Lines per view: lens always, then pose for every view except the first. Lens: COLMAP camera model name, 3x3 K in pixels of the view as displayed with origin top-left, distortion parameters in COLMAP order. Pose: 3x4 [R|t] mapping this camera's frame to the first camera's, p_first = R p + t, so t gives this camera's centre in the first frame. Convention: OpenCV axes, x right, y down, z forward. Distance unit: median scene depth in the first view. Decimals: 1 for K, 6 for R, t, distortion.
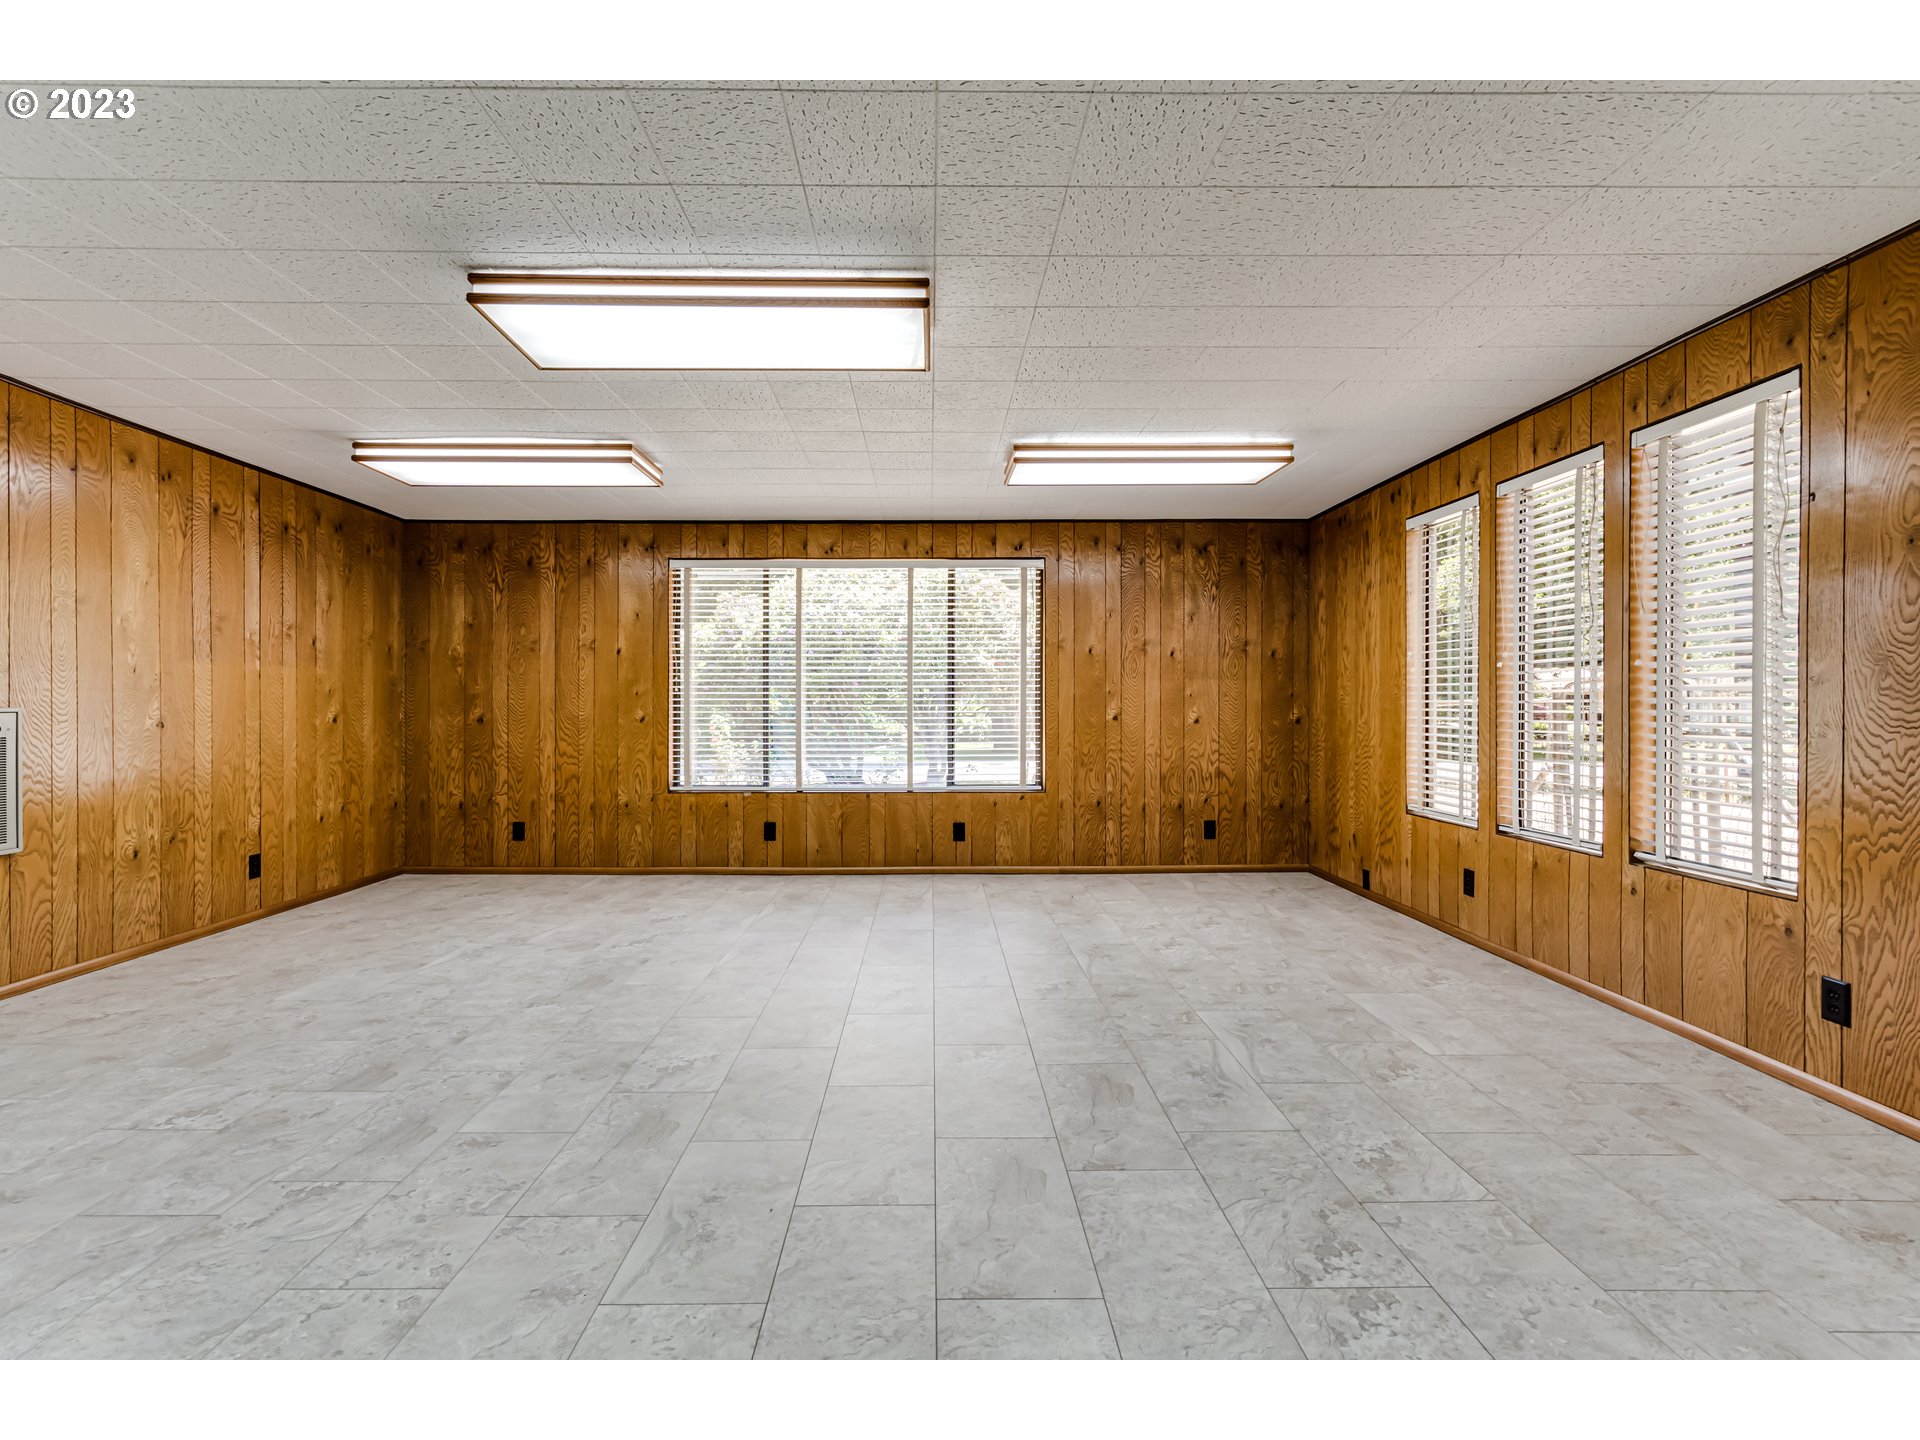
lens RADIAL K [[929.6, 0, 957.6], [0, 929.6, 708.9], [0, 0, 1]] dist [0.002401, 0.001144]
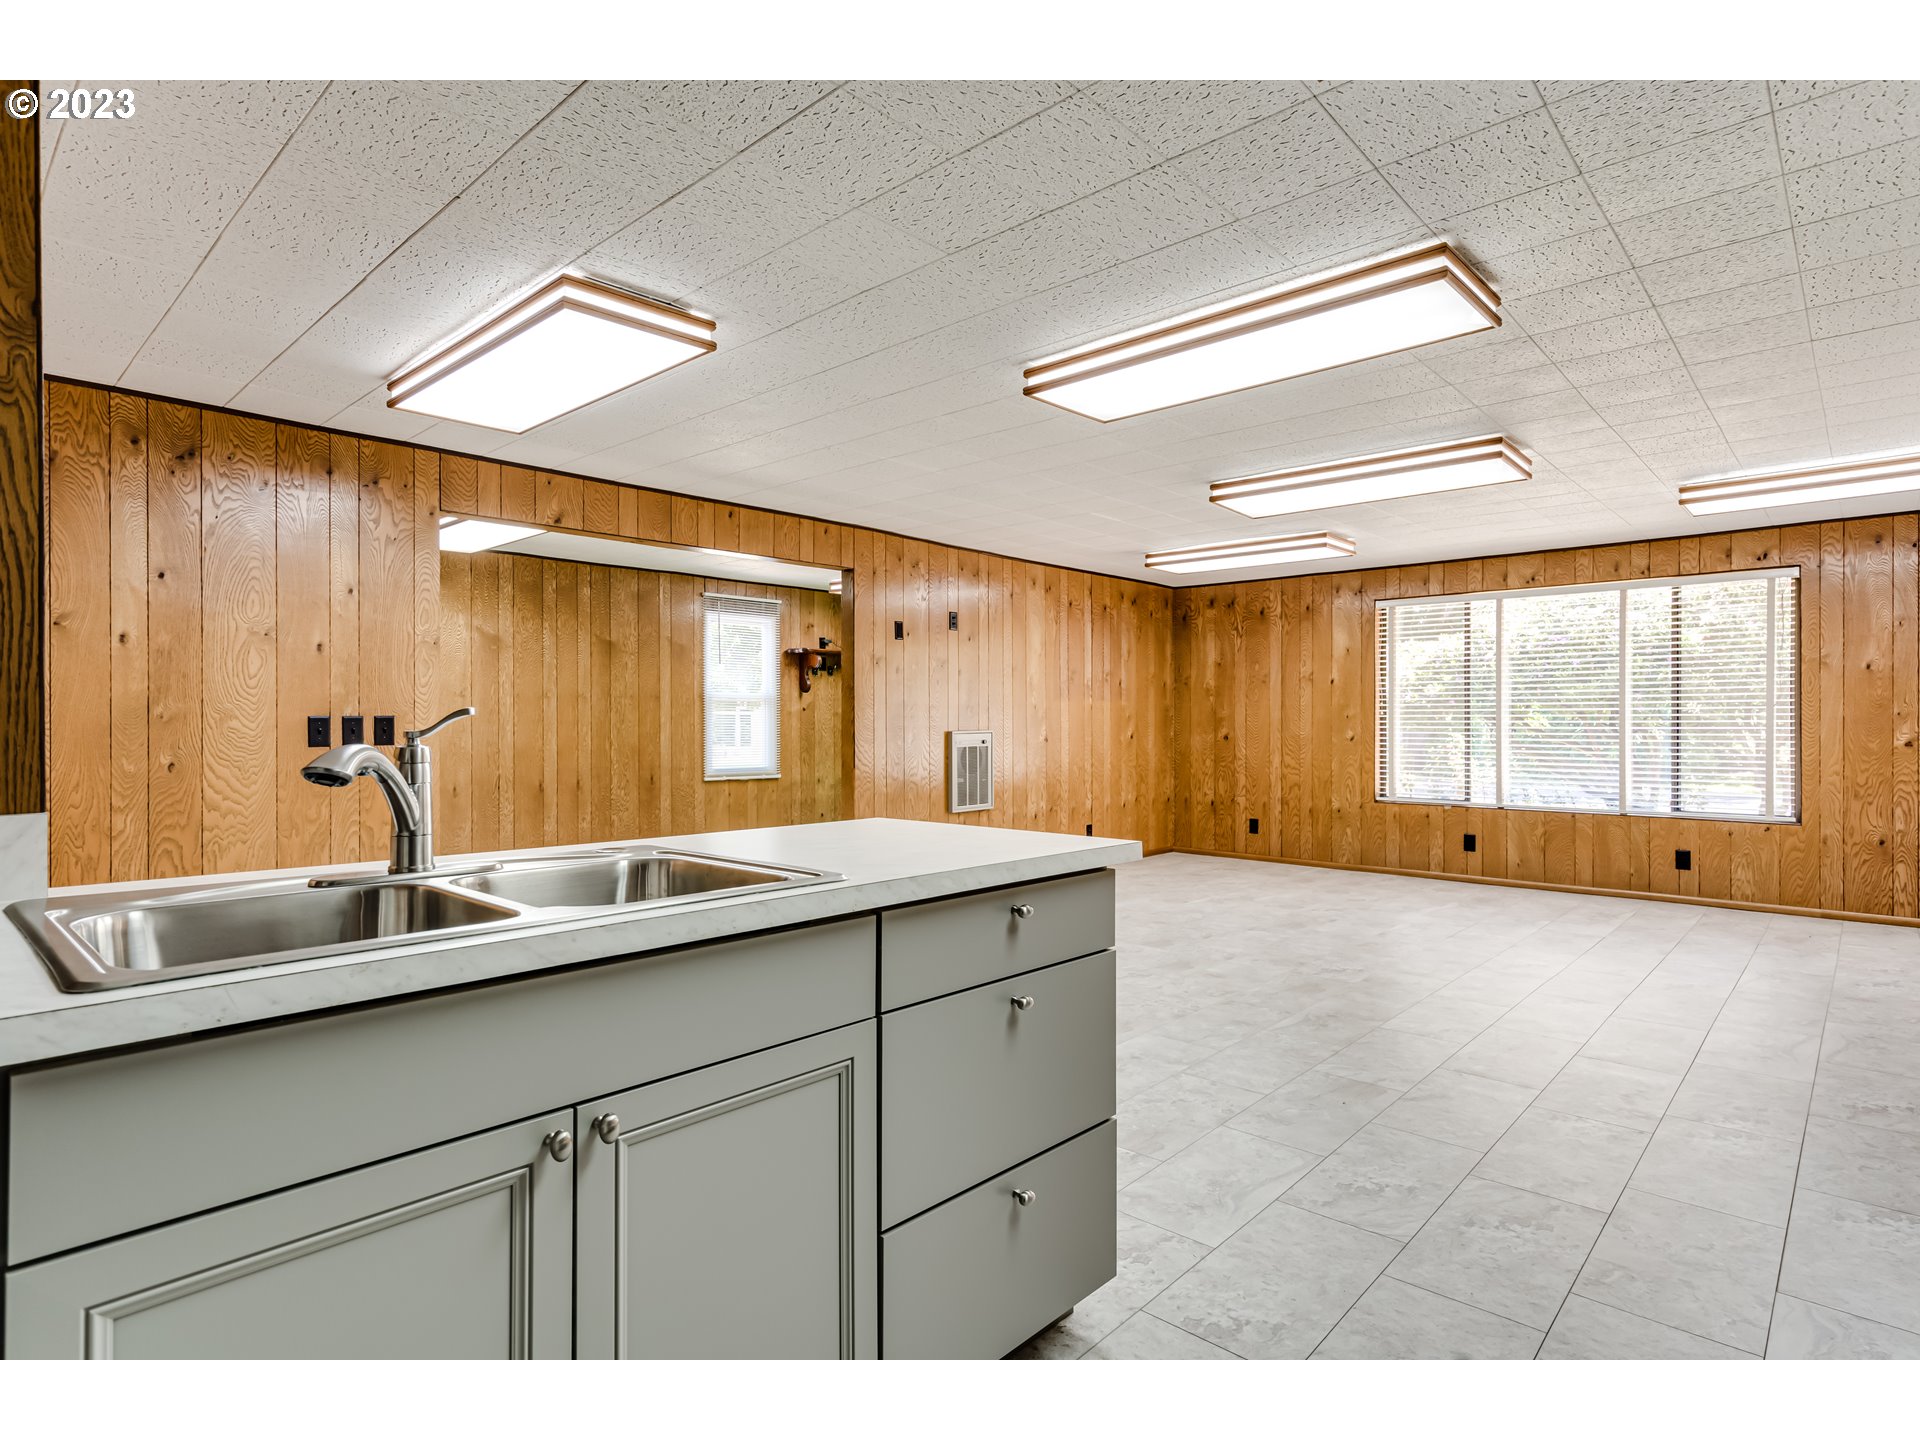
lens RADIAL K [[1007.0, 0, 954.4], [0, 1007.0, 716.2], [0, 0, 1]] dist [0.003142, -0.000142]
pose [[0.733377, -0.002258, -0.679818, 0.159435], [-0.000887, 0.999990, -0.004278, -0.011134], [0.679821, 0.003741, 0.733368, -0.278764]]
